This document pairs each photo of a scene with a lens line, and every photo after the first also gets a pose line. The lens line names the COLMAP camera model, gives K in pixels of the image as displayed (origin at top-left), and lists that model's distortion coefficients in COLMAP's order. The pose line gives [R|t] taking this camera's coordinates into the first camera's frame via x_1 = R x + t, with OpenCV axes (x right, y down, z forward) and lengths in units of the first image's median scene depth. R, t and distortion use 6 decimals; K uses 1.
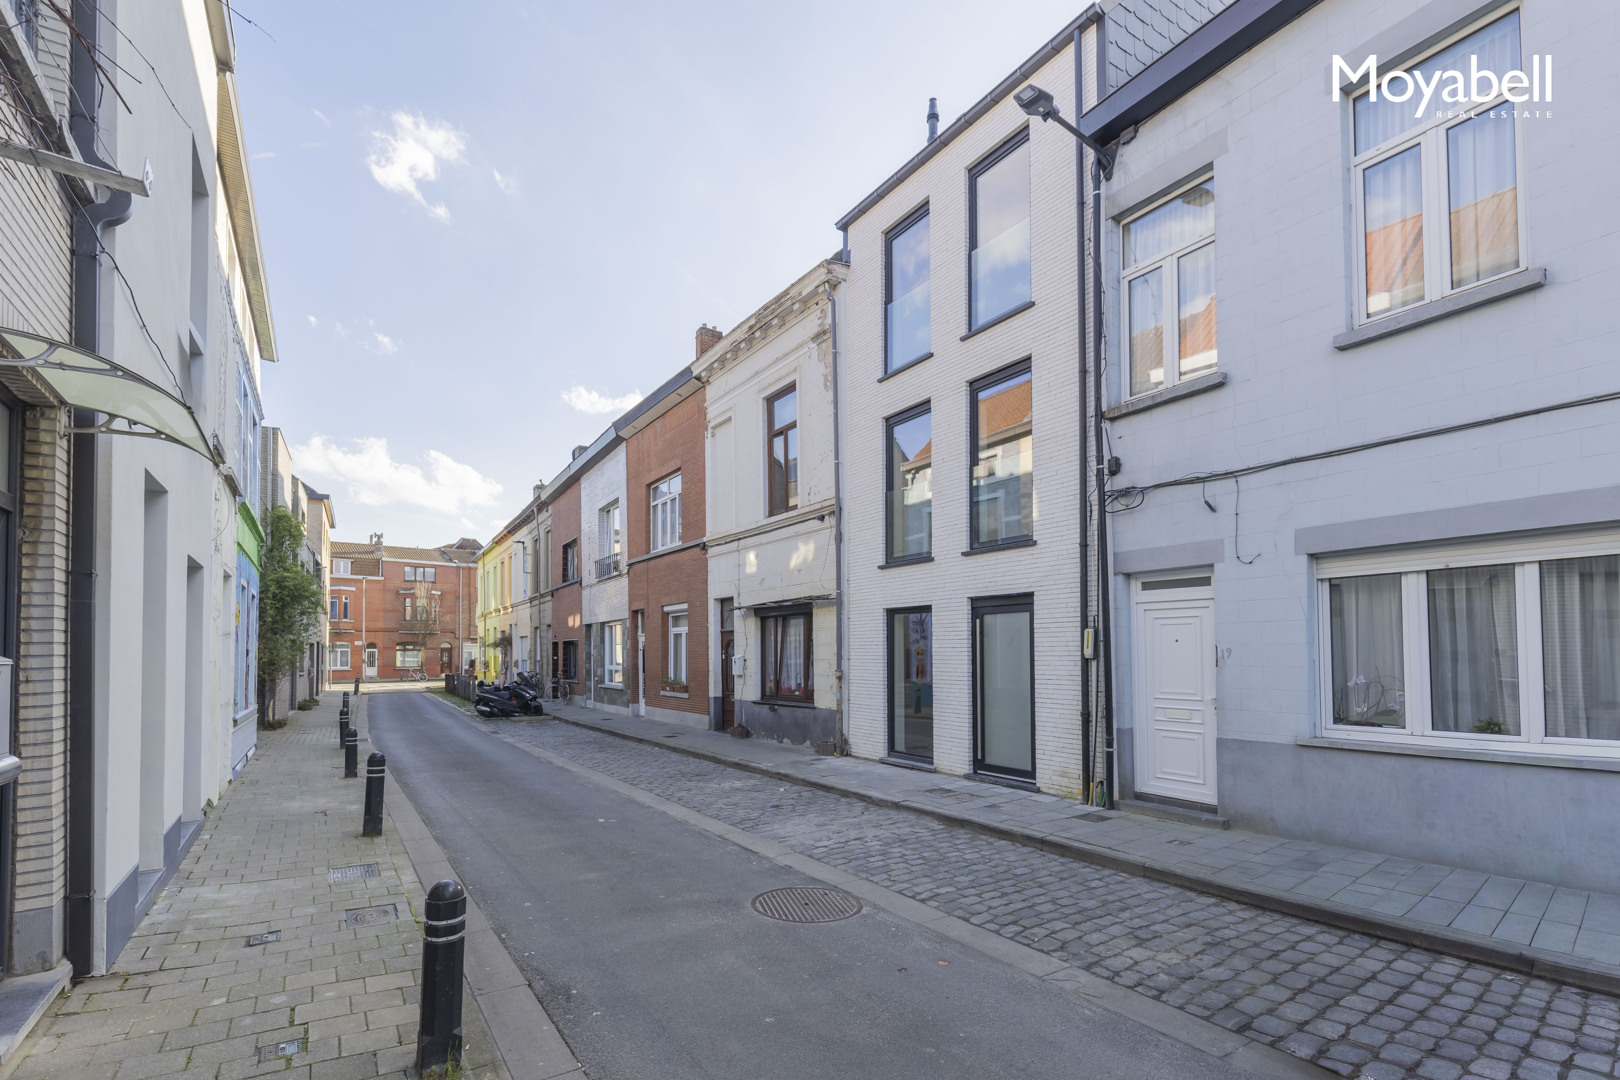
lens RADIAL K [[790.4, 0, 815.1], [0, 790.4, 632.7], [0, 0, 1]] dist [0.003906, 0.000521]
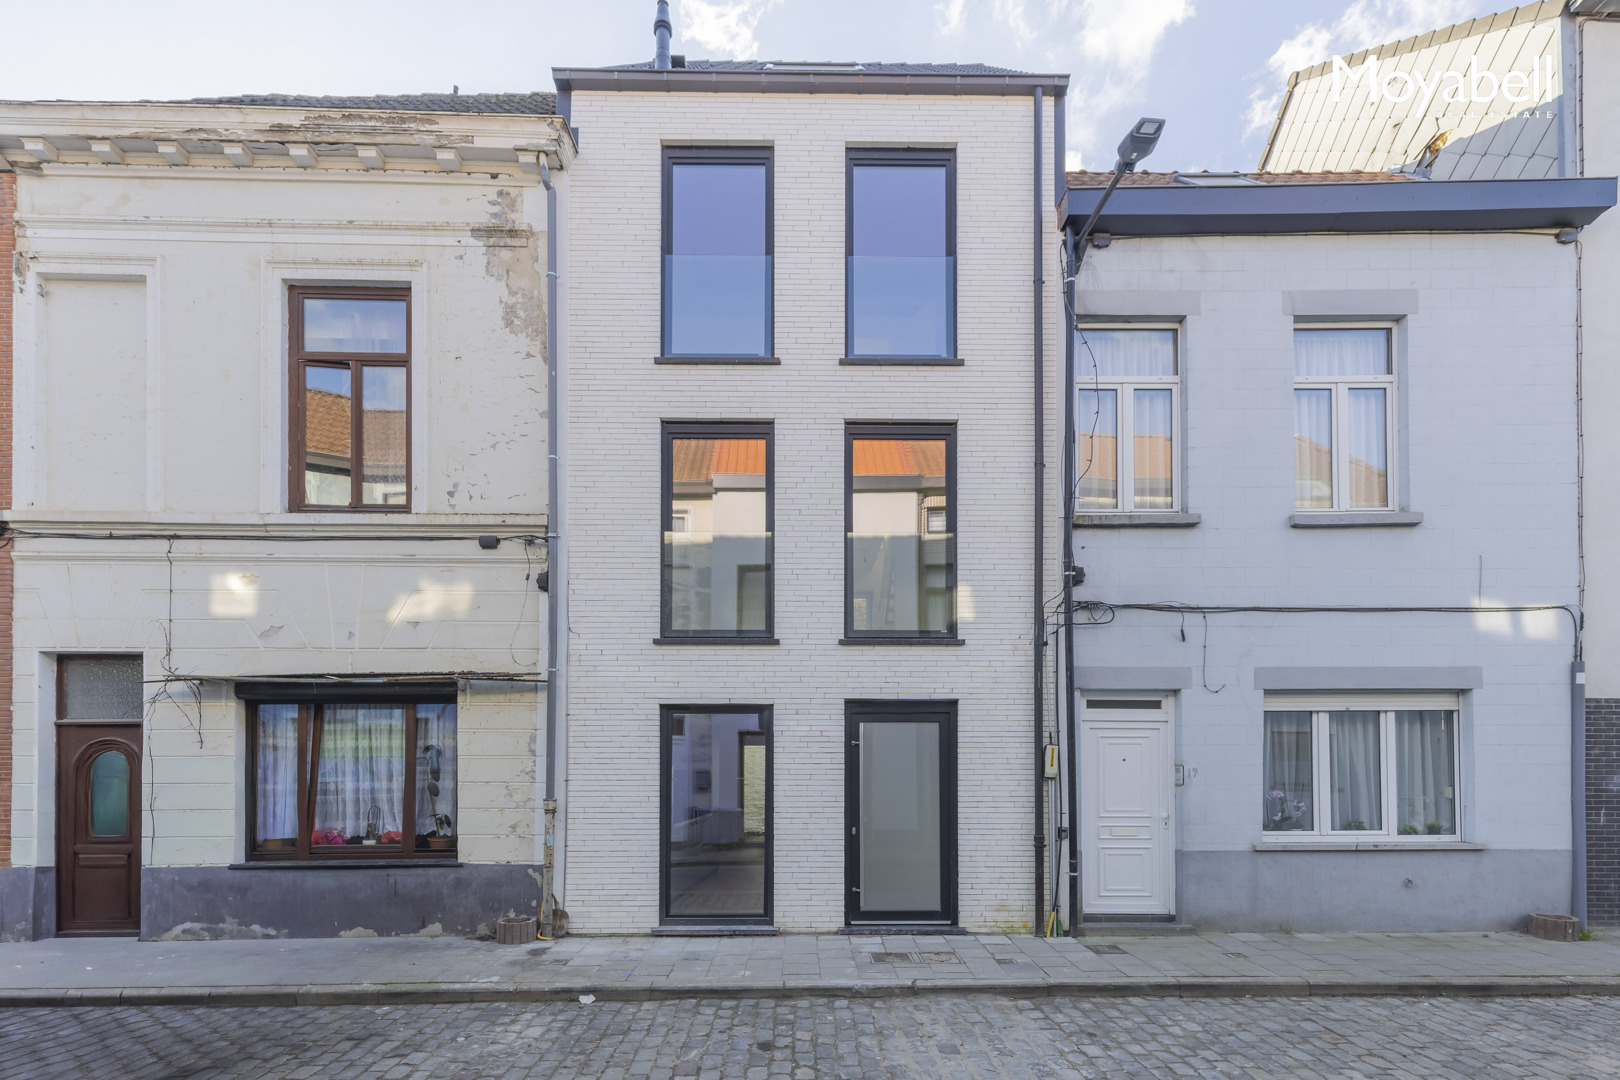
lens RADIAL K [[740.1, 0, 810.3], [0, 740.1, 760.2], [0, 0, 1]] dist [0.001542, -0.000309]
pose [[0.510822, 0.019501, 0.859466, -0.398657], [-0.024551, 0.999666, -0.008091, 0.019311], [-0.859336, -0.016968, 0.511130, 0.593573]]
